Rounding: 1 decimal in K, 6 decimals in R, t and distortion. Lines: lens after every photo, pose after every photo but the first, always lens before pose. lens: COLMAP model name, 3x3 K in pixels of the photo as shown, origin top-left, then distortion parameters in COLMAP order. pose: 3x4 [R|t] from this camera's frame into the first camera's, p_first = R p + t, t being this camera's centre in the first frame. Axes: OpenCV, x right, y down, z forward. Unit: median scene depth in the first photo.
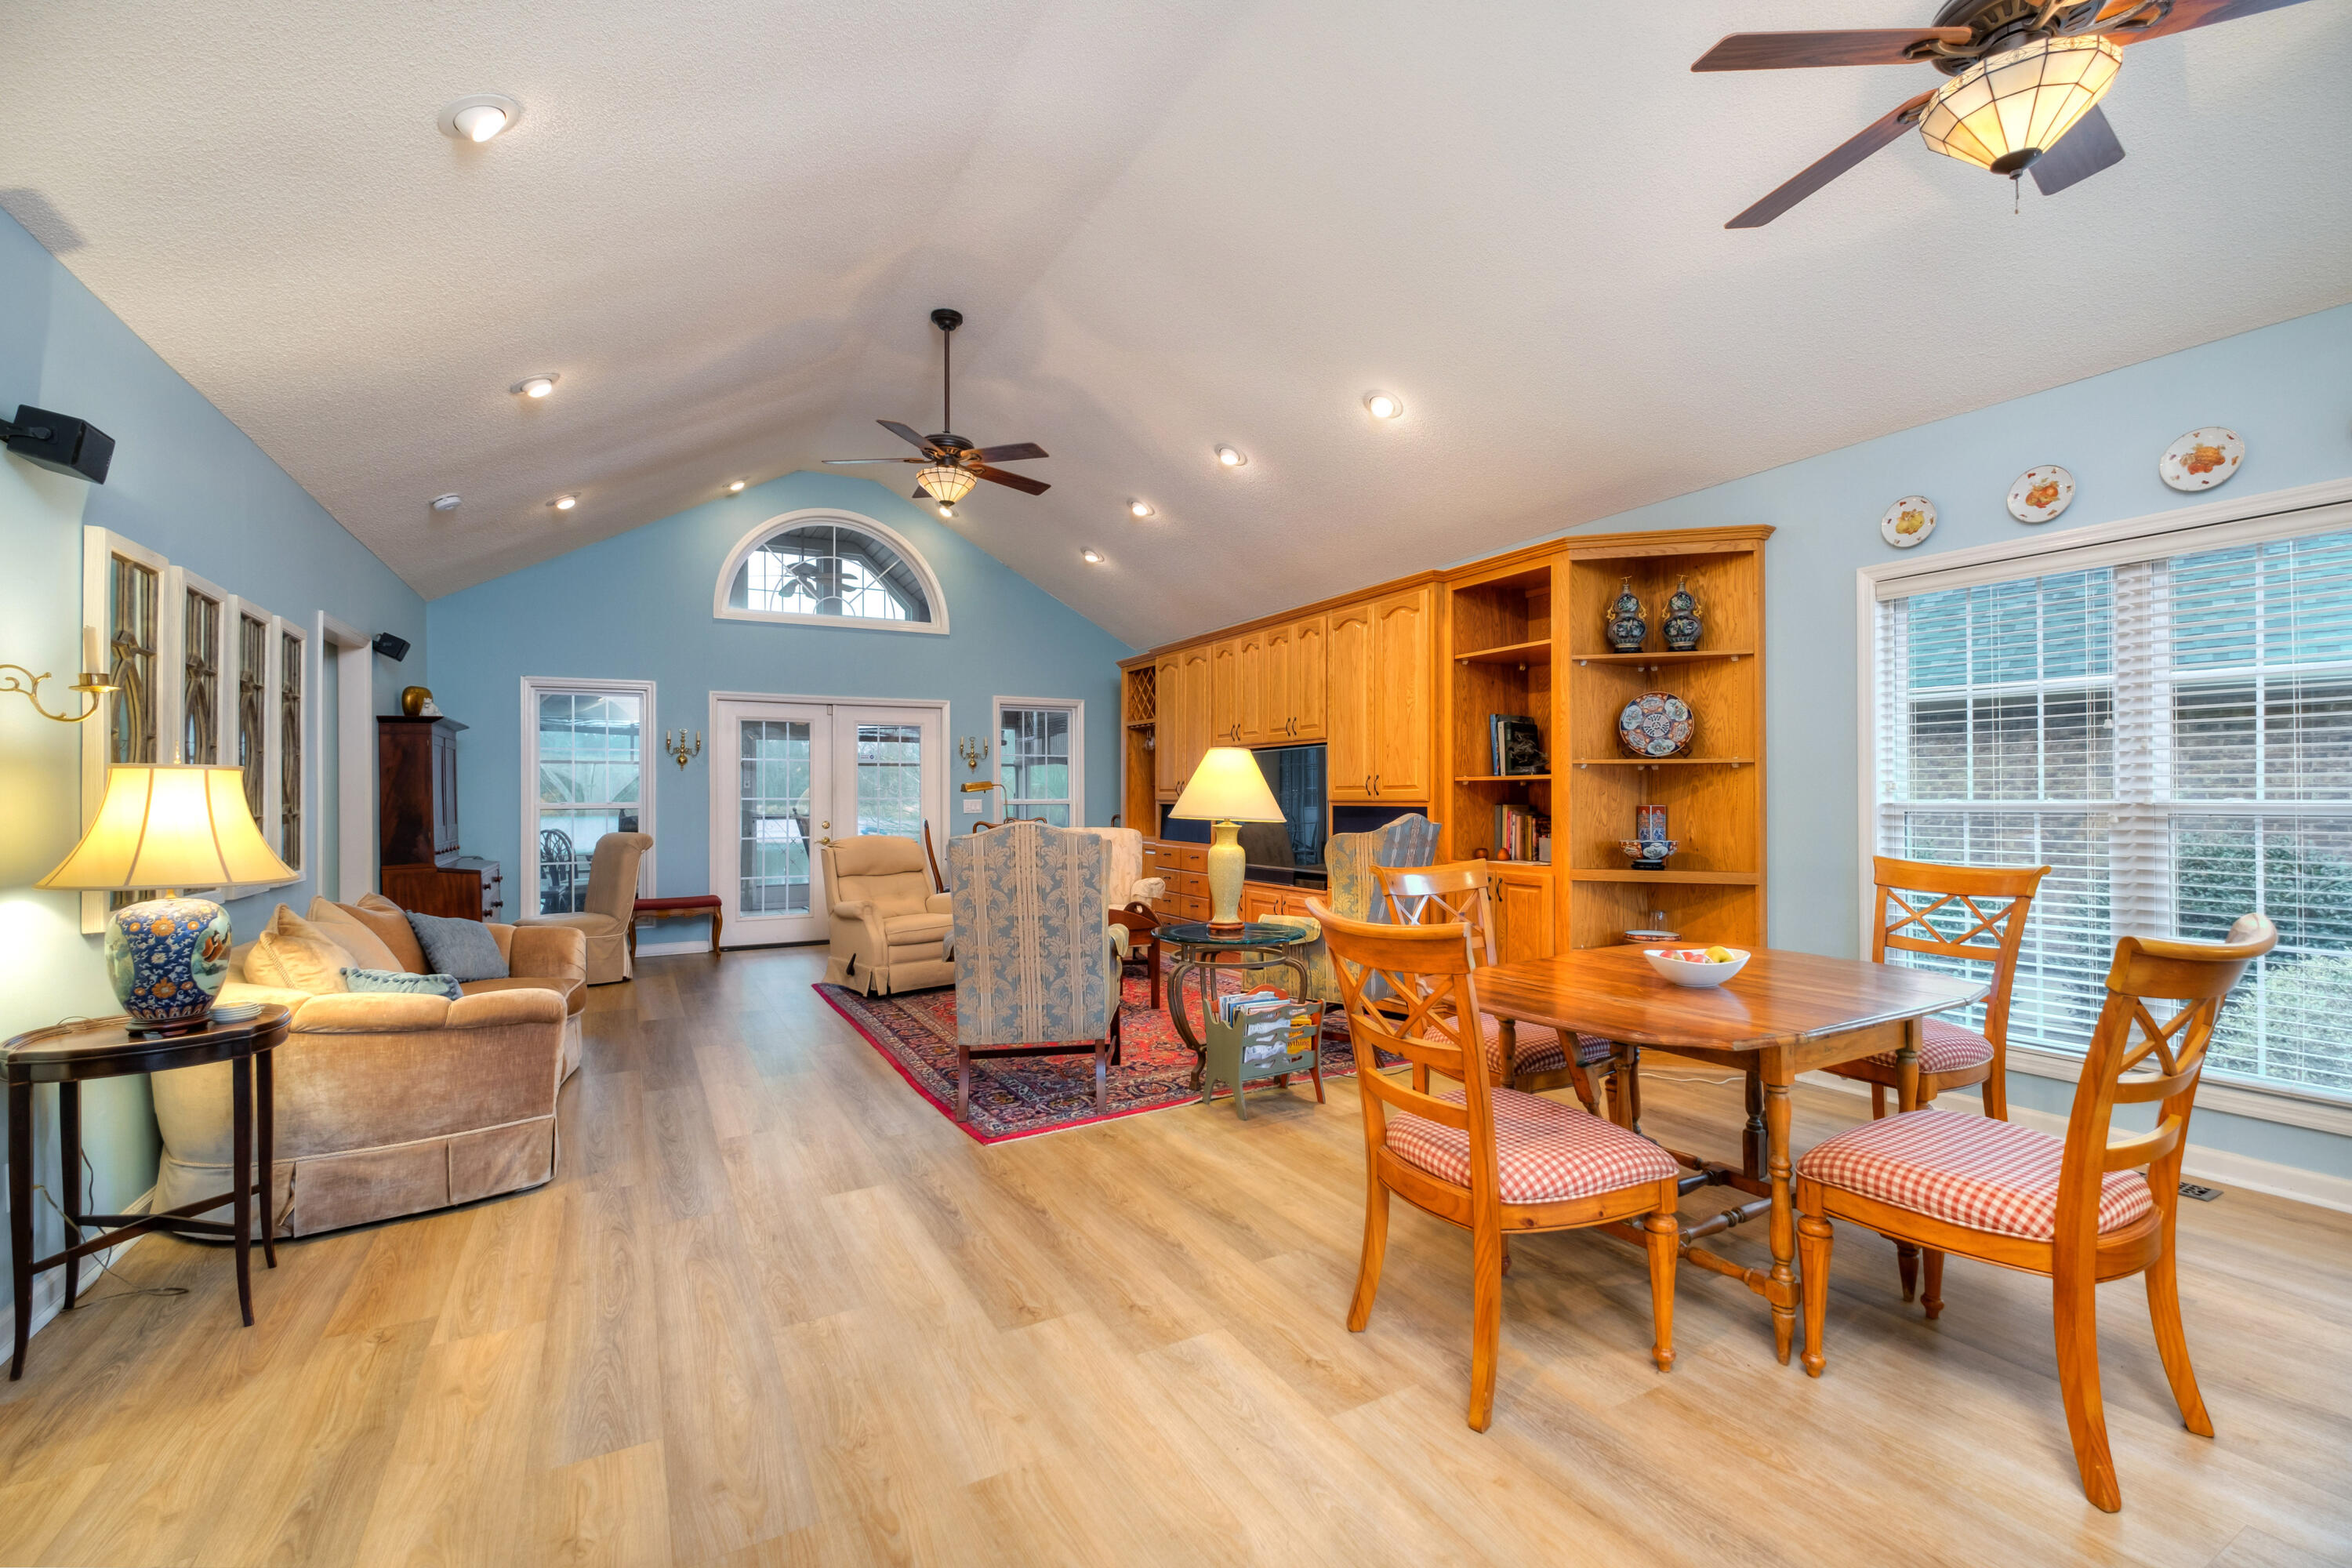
lens RADIAL K [[1009.0, 0, 1176.0], [0, 1009.0, 784.0], [0, 0, 1]] dist [0.000906, 0.000075]
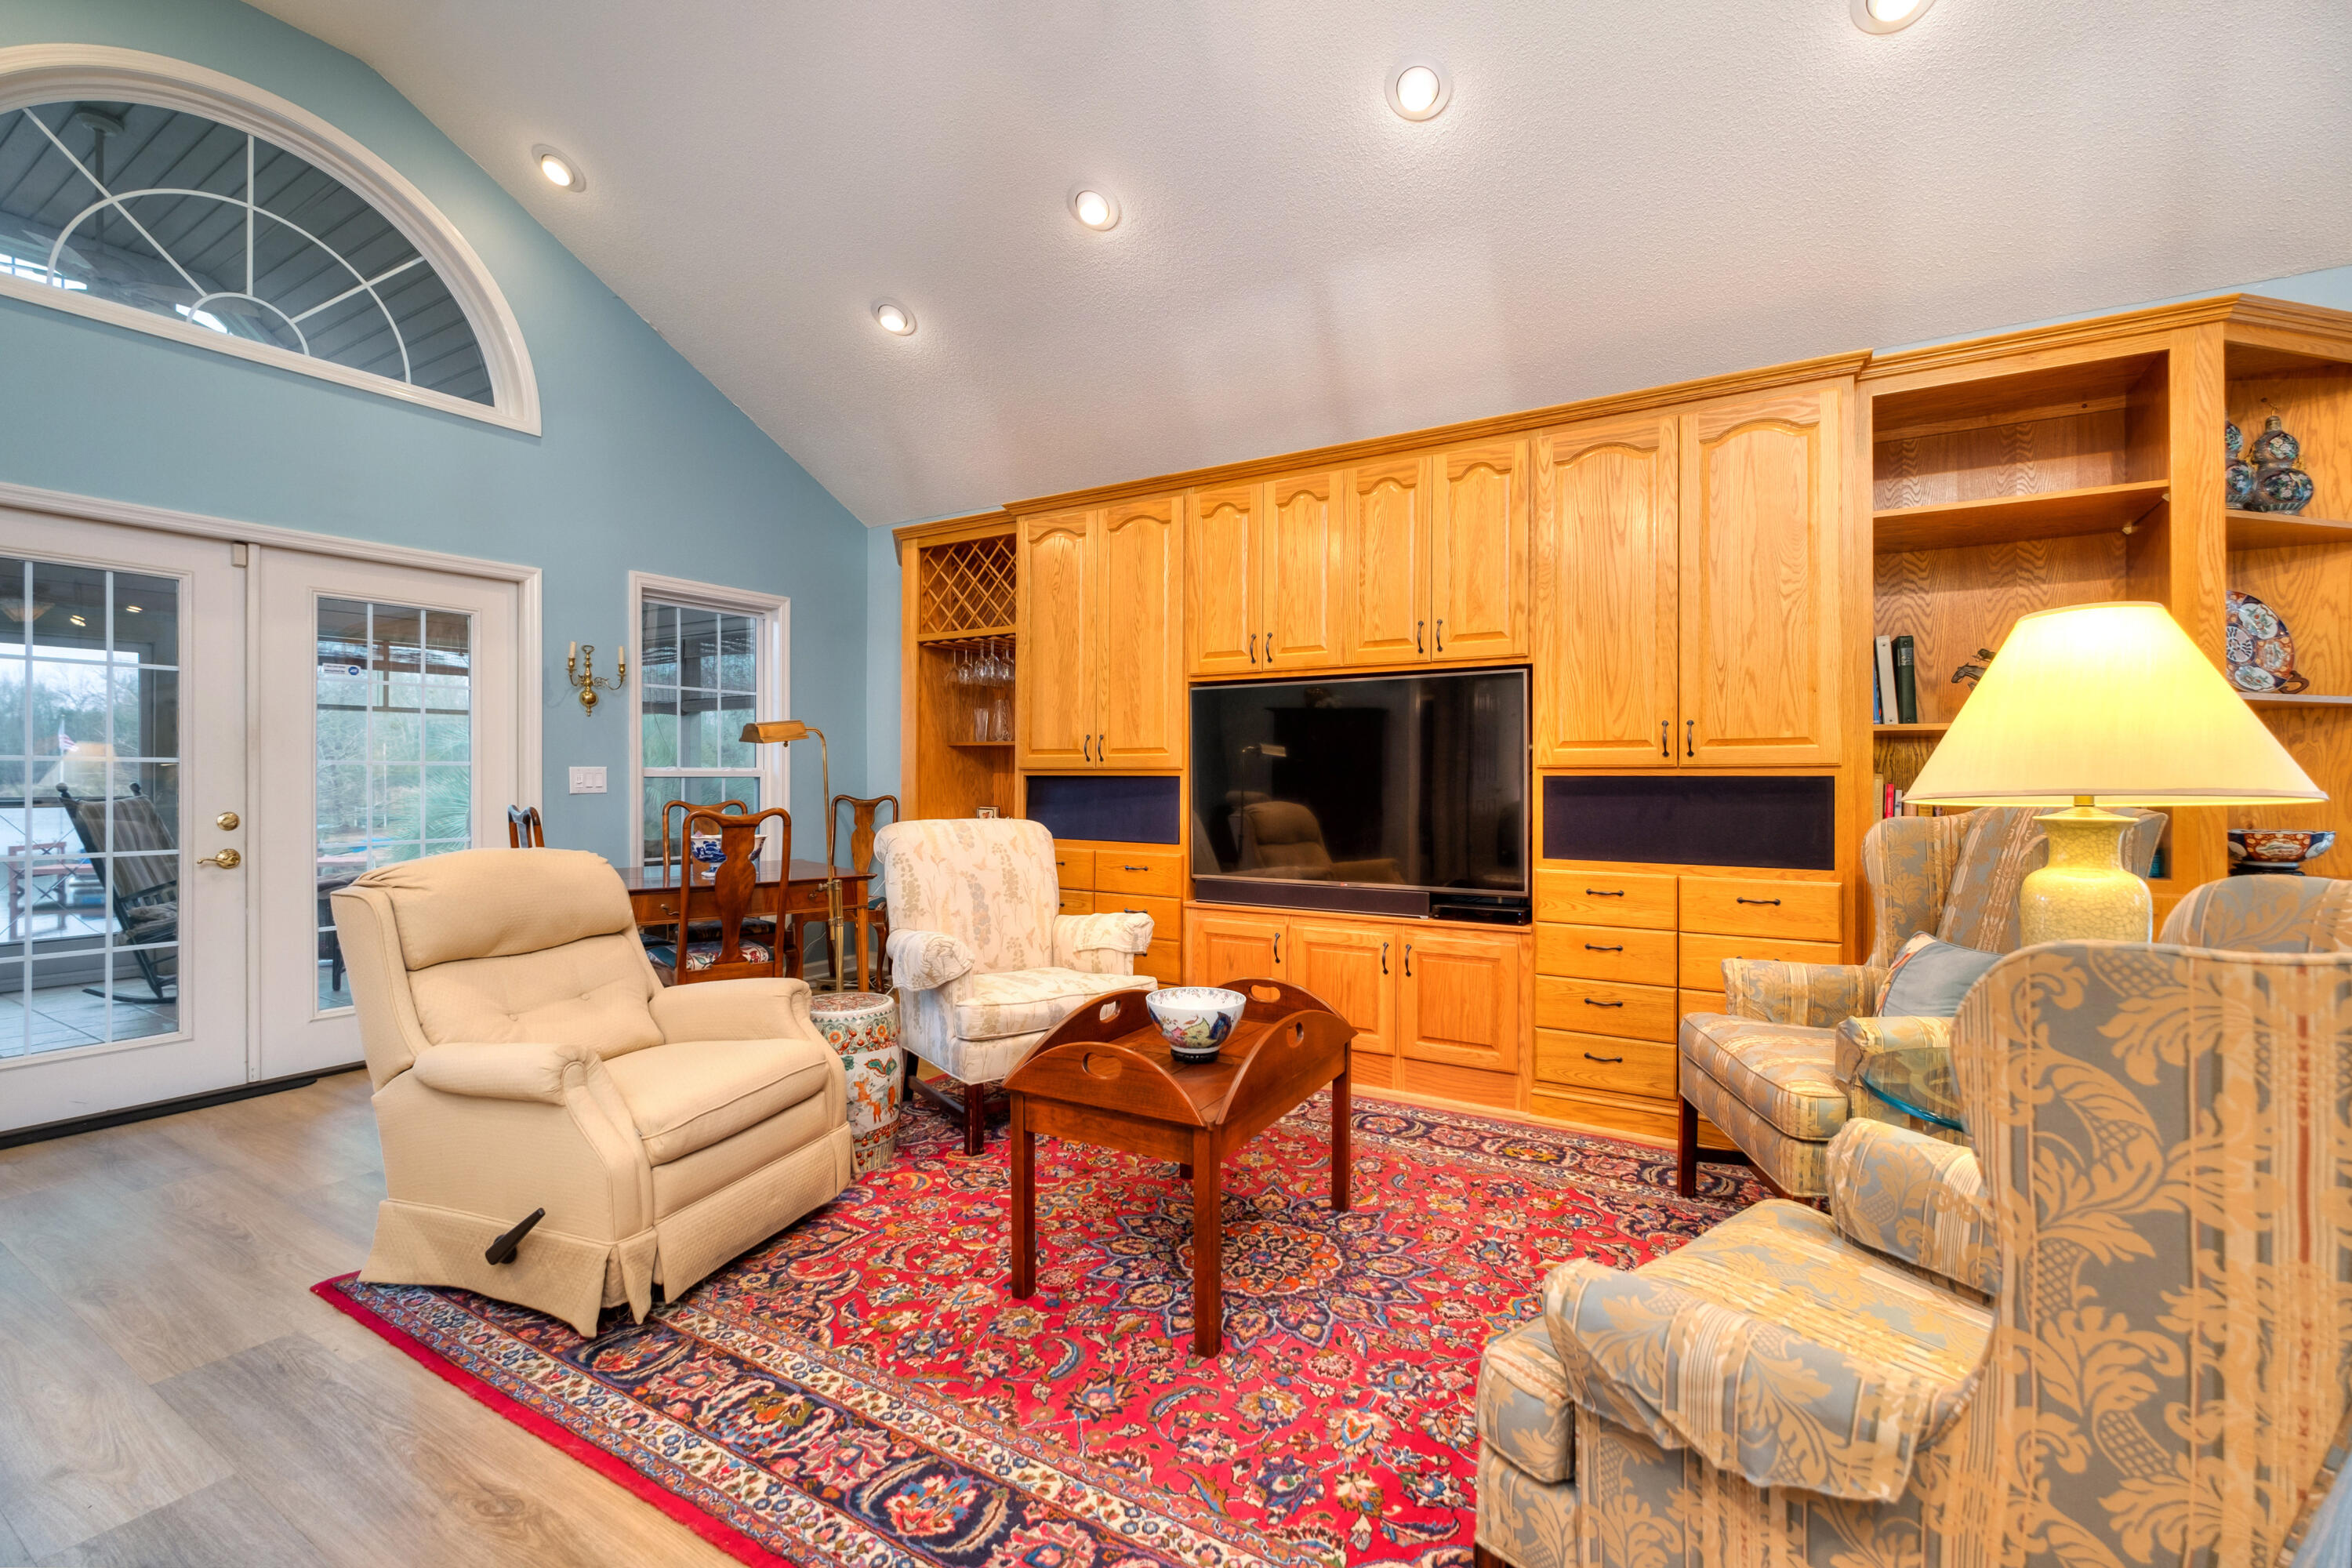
lens RADIAL K [[1039.1, 0, 1173.9], [0, 1039.1, 758.6], [0, 0, 1]] dist [0.002110, 0.000307]
pose [[0.862384, 0.010364, 0.506149, -0.308726], [-0.007630, 0.999943, -0.007476, 0.017572], [-0.506198, 0.002585, 0.862414, 0.580050]]
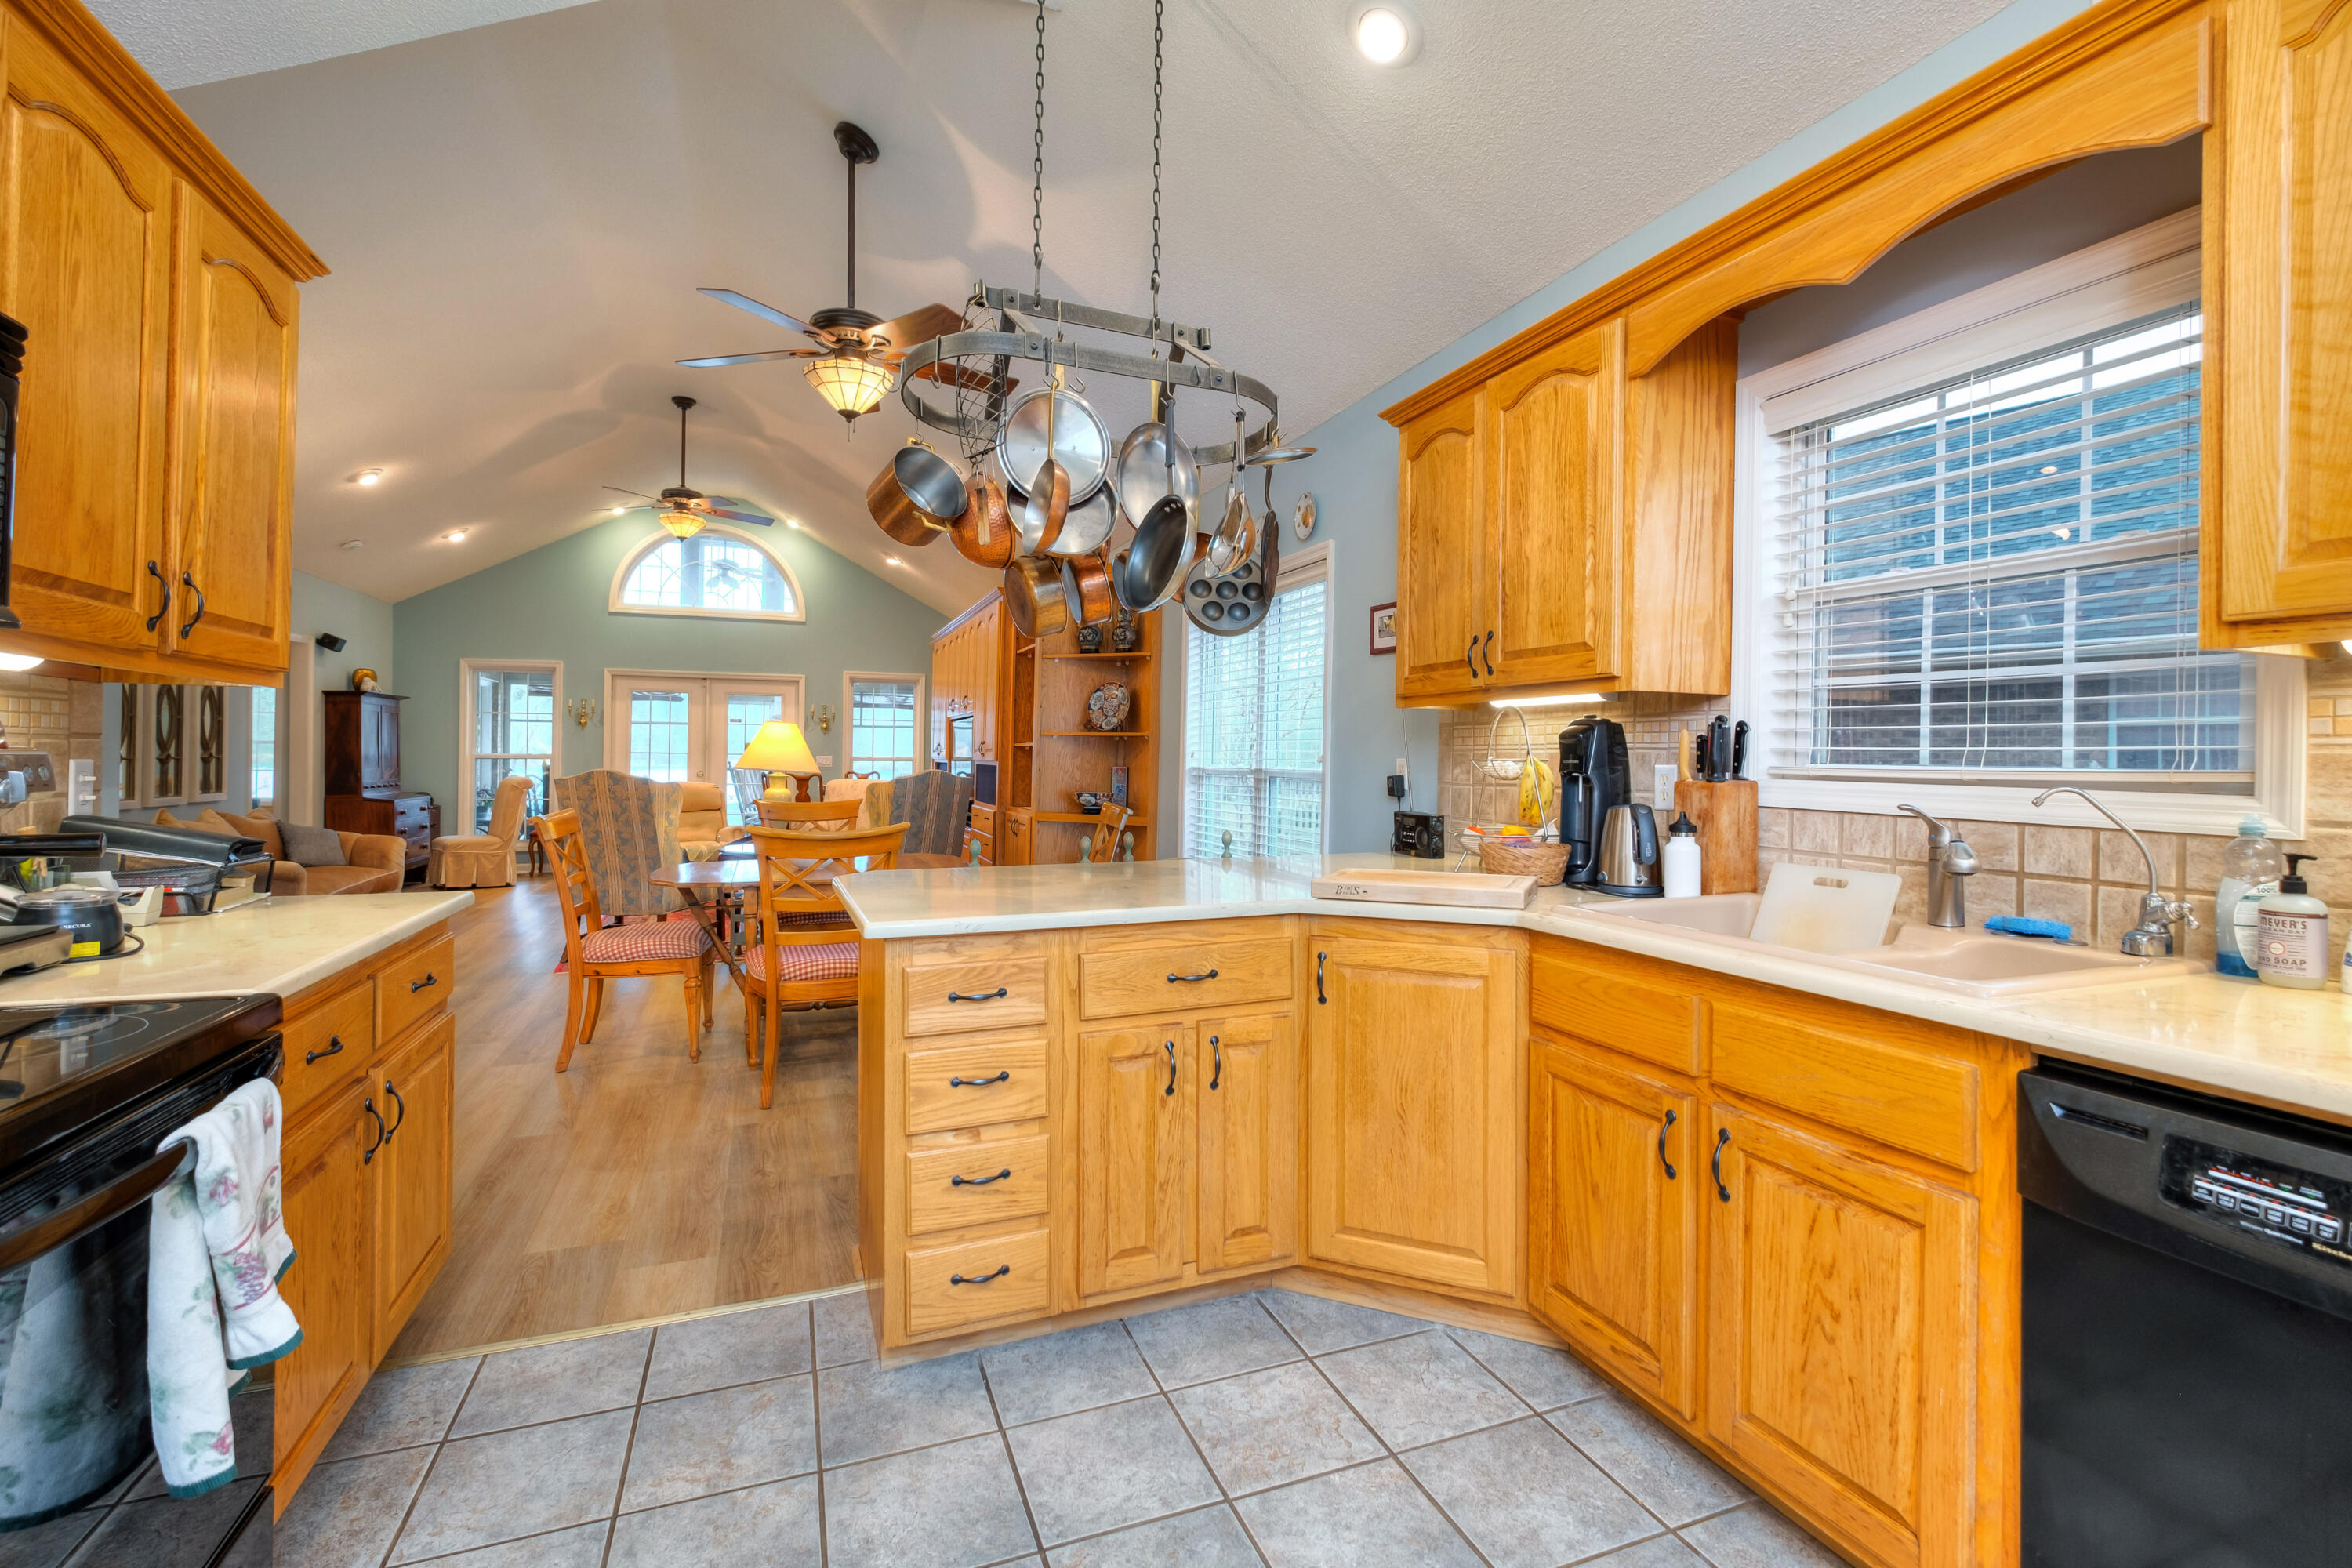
lens RADIAL K [[1039.1, 0, 1173.9], [0, 1039.1, 758.6], [0, 0, 1]] dist [0.002110, 0.000307]
pose [[0.988417, 0.016879, -0.150818, 0.595972], [-0.015032, 0.999798, 0.013377, -0.007642], [0.151014, -0.010955, 0.988471, -0.269579]]
